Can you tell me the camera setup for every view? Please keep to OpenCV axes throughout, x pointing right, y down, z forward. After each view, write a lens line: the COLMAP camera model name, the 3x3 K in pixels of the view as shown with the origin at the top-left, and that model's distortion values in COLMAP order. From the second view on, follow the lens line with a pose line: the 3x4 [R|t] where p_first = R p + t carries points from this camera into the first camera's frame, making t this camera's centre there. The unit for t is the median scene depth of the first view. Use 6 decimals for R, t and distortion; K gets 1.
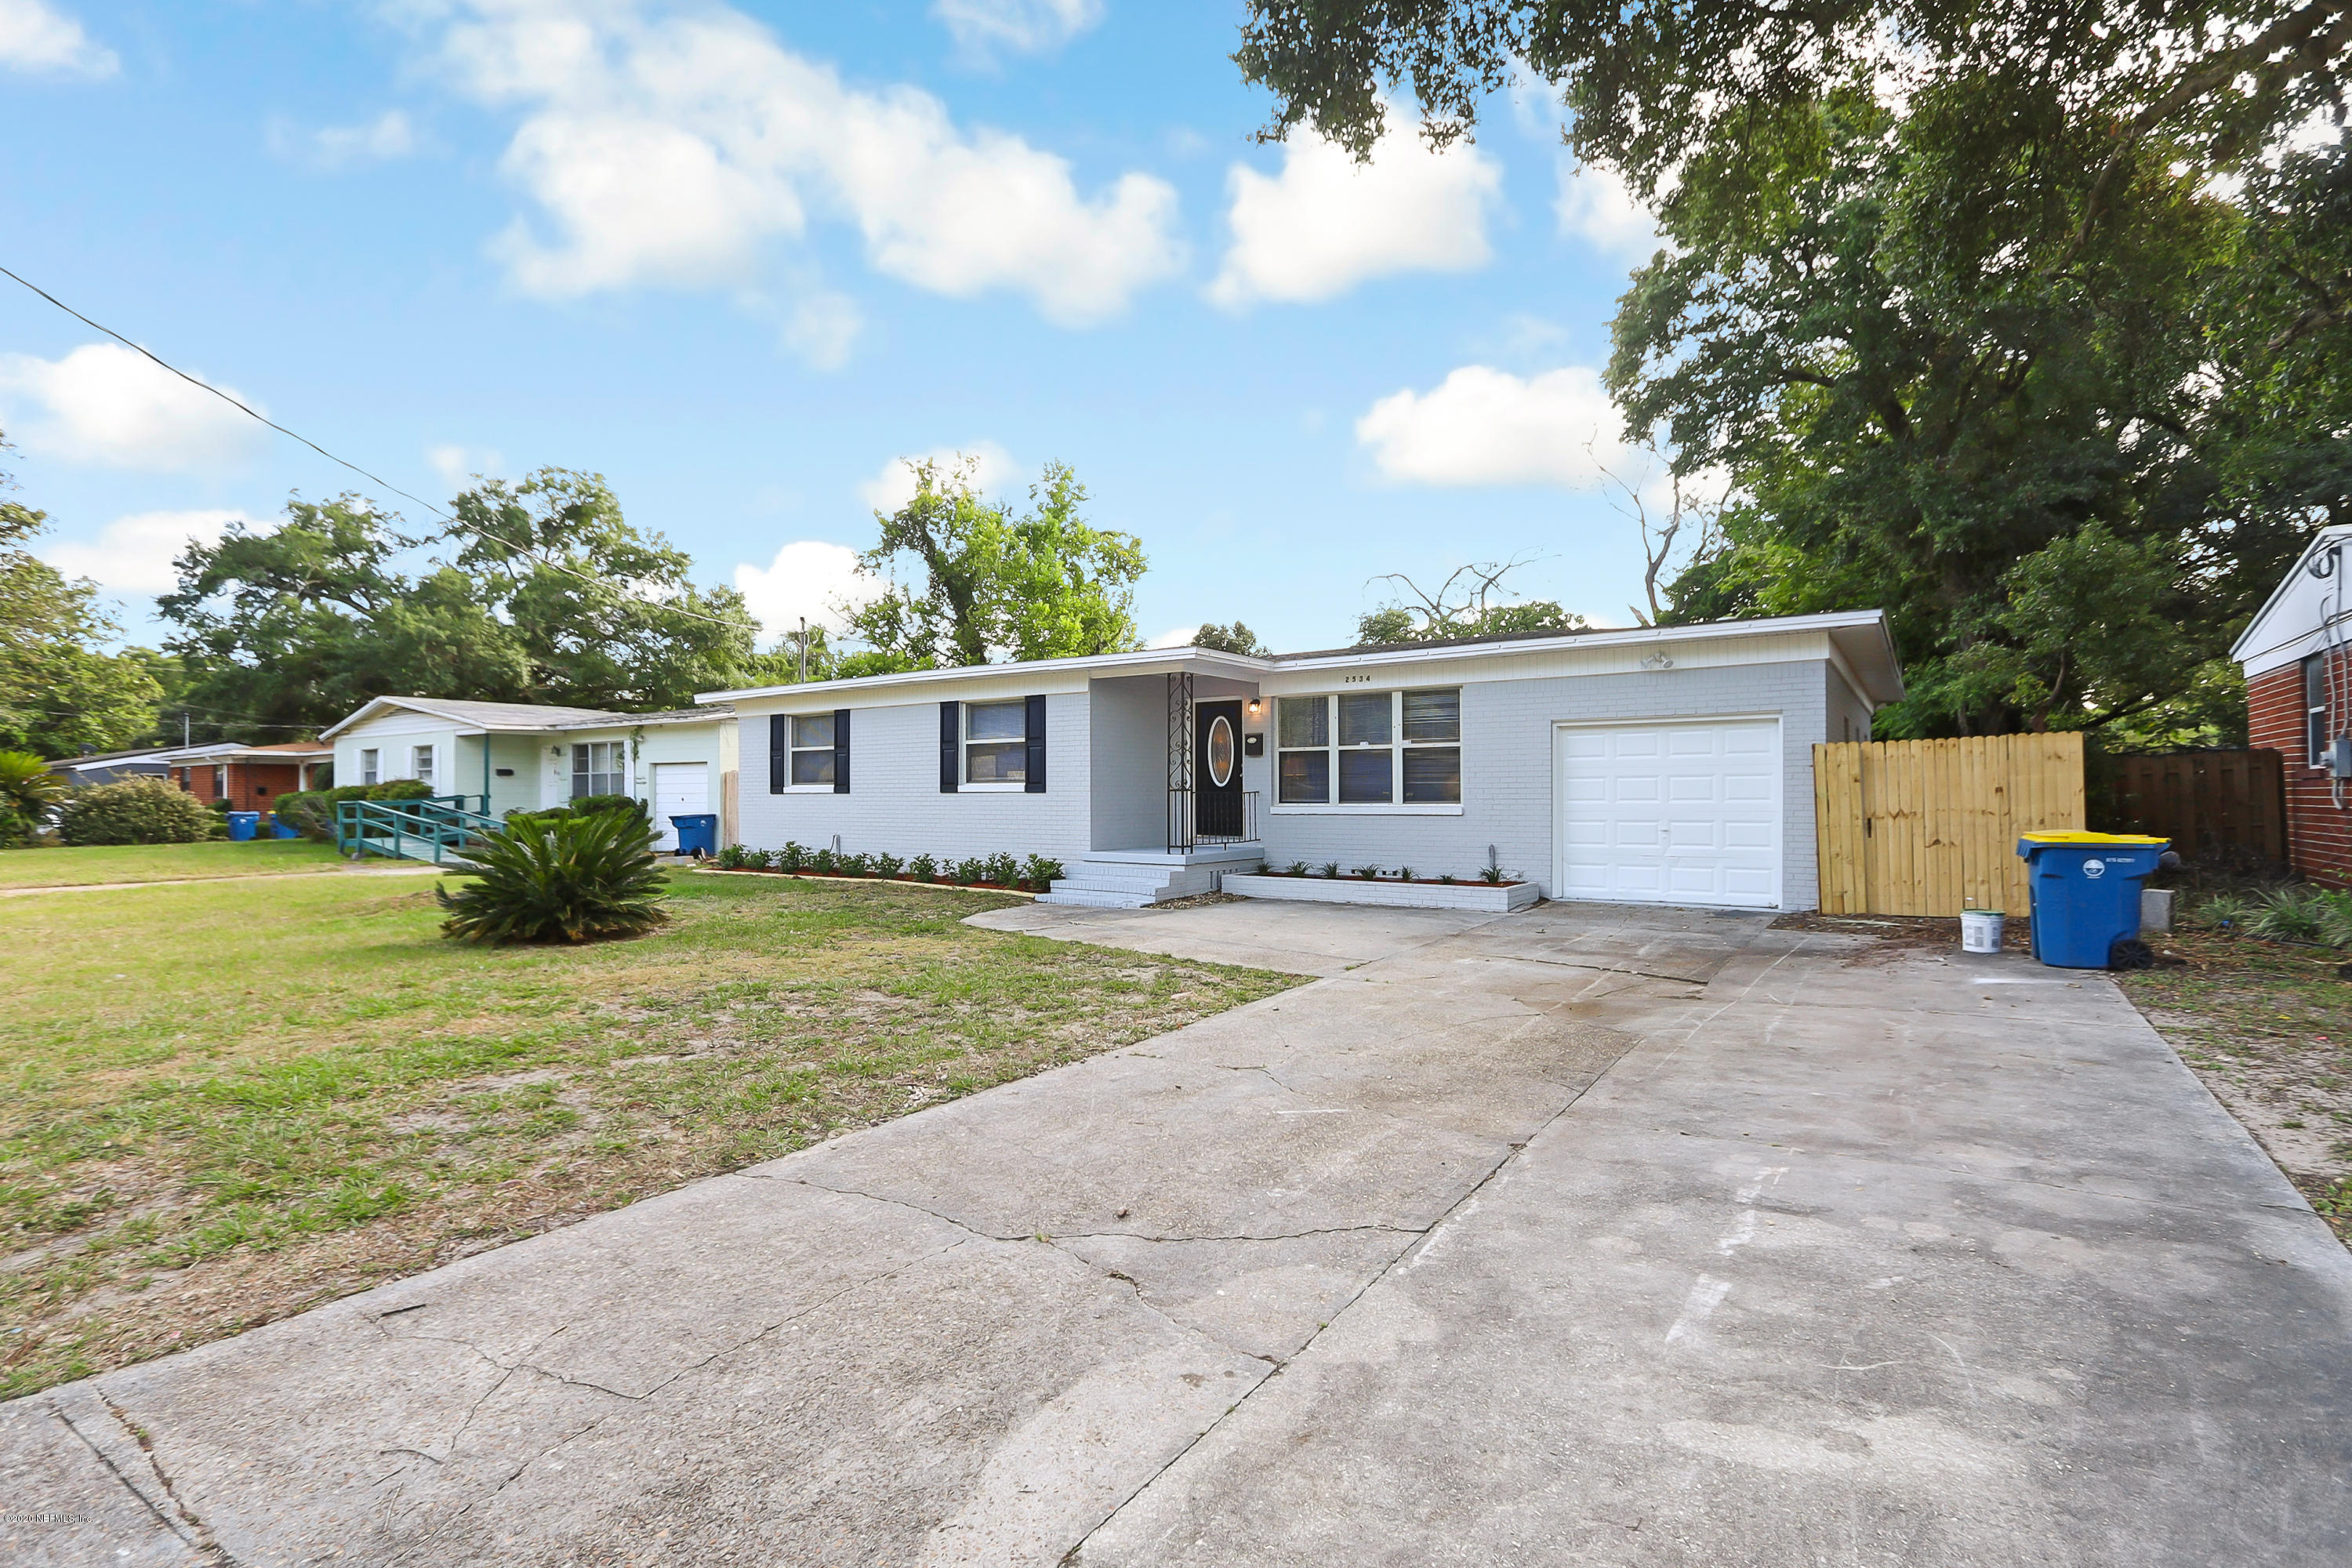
lens RADIAL K [[1094.6, 0, 1163.2], [0, 1094.6, 779.9], [0, 0, 1]] dist [-0.004560, 0.008135]
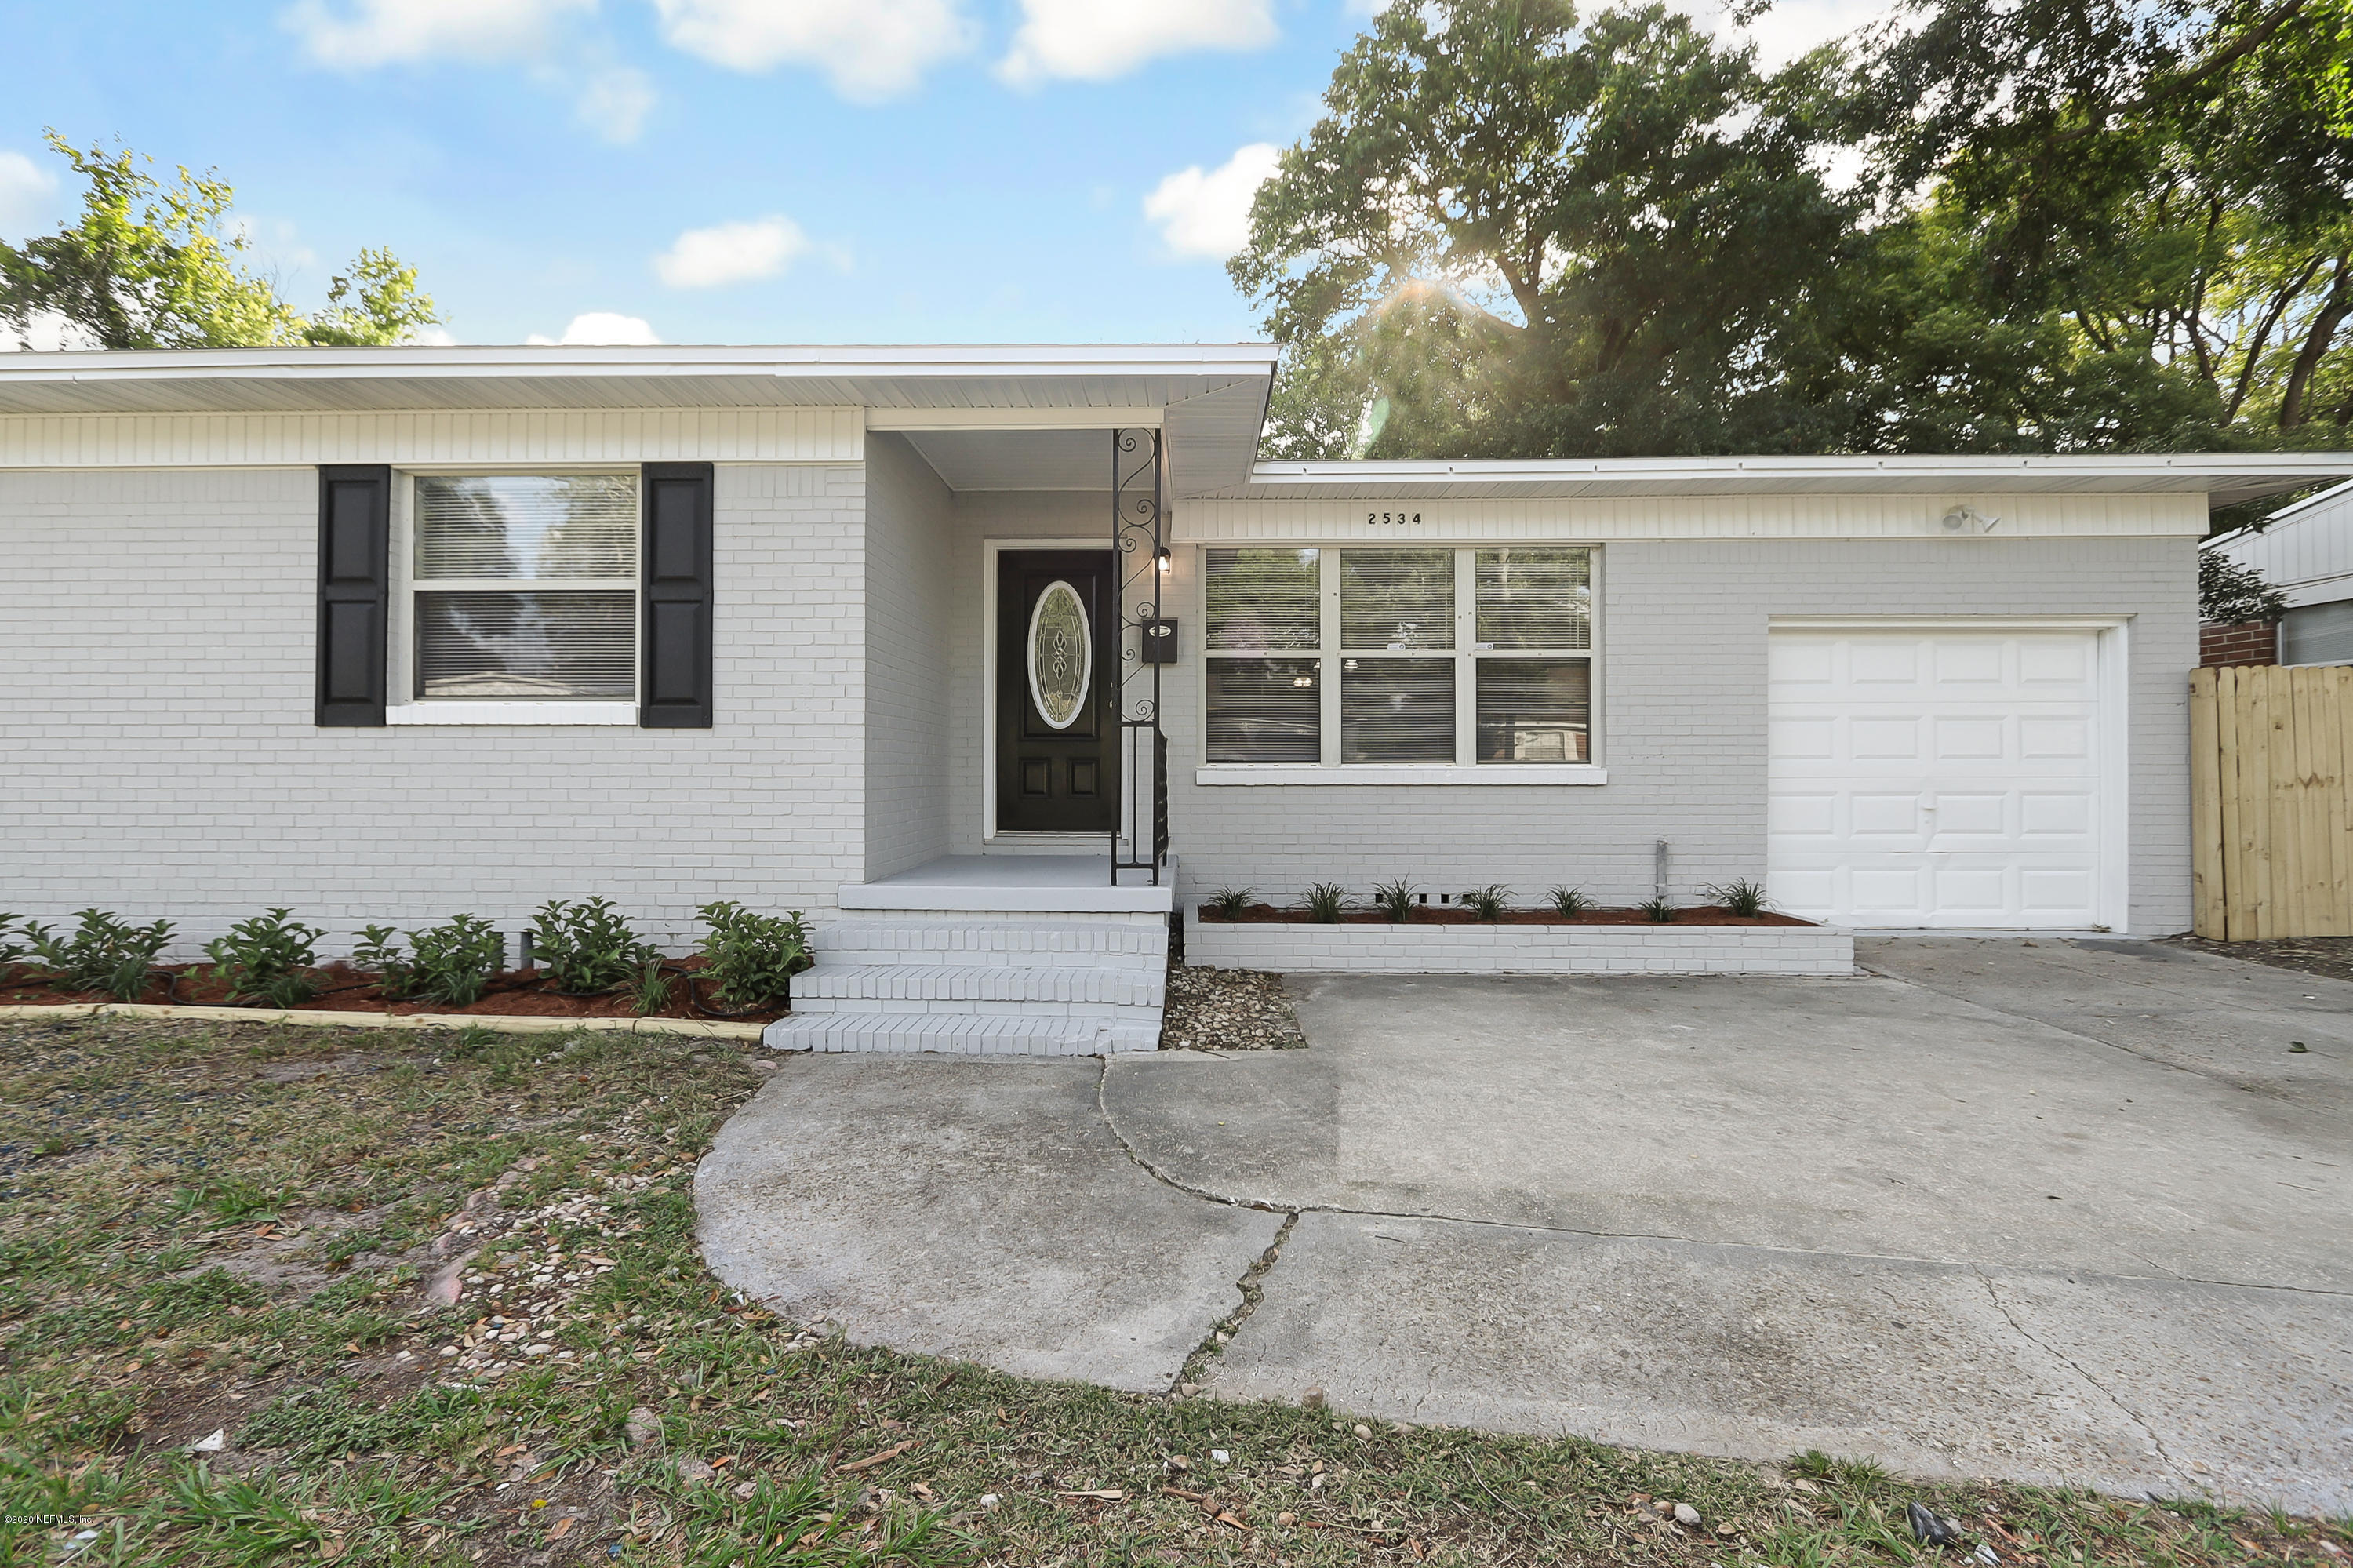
lens RADIAL K [[1083.6, 0, 1155.3], [0, 1083.6, 779.7], [0, 0, 1]] dist [-0.003153, -0.000454]
pose [[0.836567, 0.000805, 0.547864, -0.181988], [-0.012164, 0.999780, 0.017105, 0.020828], [-0.547729, -0.020974, 0.836393, 0.613998]]
